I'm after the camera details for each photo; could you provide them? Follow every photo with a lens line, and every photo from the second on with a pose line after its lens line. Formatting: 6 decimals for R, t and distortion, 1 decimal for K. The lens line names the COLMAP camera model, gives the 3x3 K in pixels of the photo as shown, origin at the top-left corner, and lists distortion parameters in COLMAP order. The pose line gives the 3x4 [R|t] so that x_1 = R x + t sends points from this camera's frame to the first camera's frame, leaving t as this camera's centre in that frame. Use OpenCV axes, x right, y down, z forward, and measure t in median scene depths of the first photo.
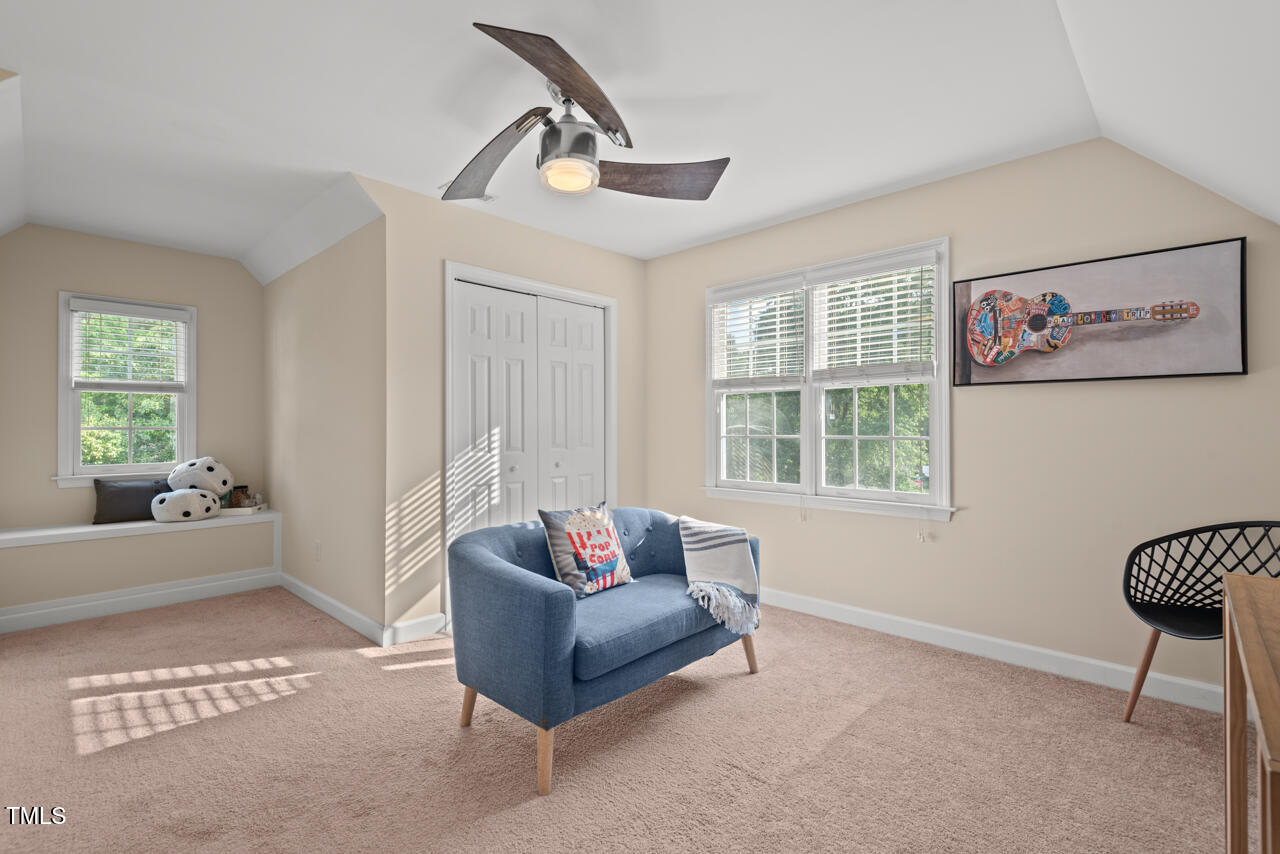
lens RADIAL K [[582.6, 0, 638.0], [0, 582.6, 432.9], [0, 0, 1]] dist [0.000388, -0.000103]
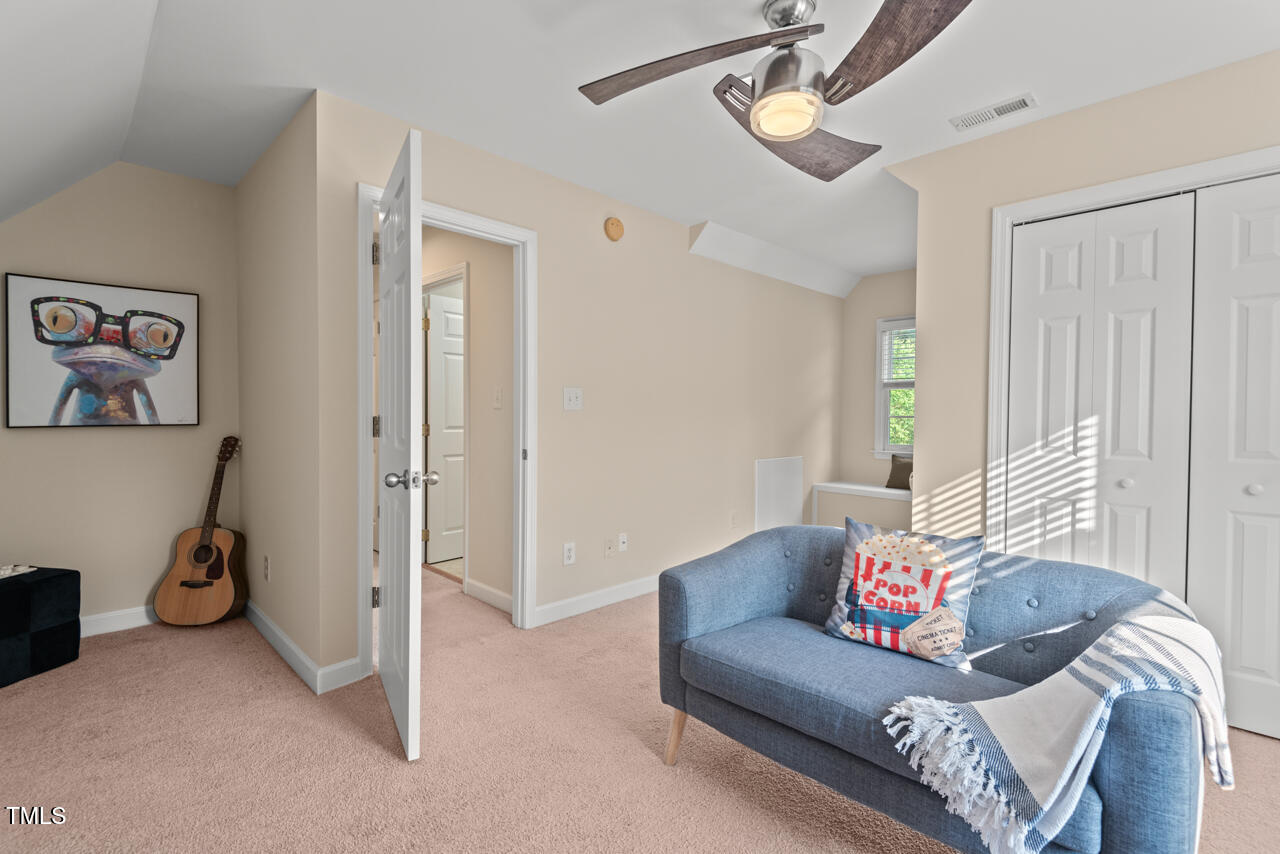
lens RADIAL K [[565.8, 0, 640.0], [0, 565.8, 427.0], [0, 0, 1]] dist [-0.000297, -0.000010]
pose [[-0.050553, 0.020535, -0.998510, 0.457636], [-0.009619, 0.999732, 0.021047, -0.006989], [0.998675, 0.010668, -0.050341, 0.531582]]
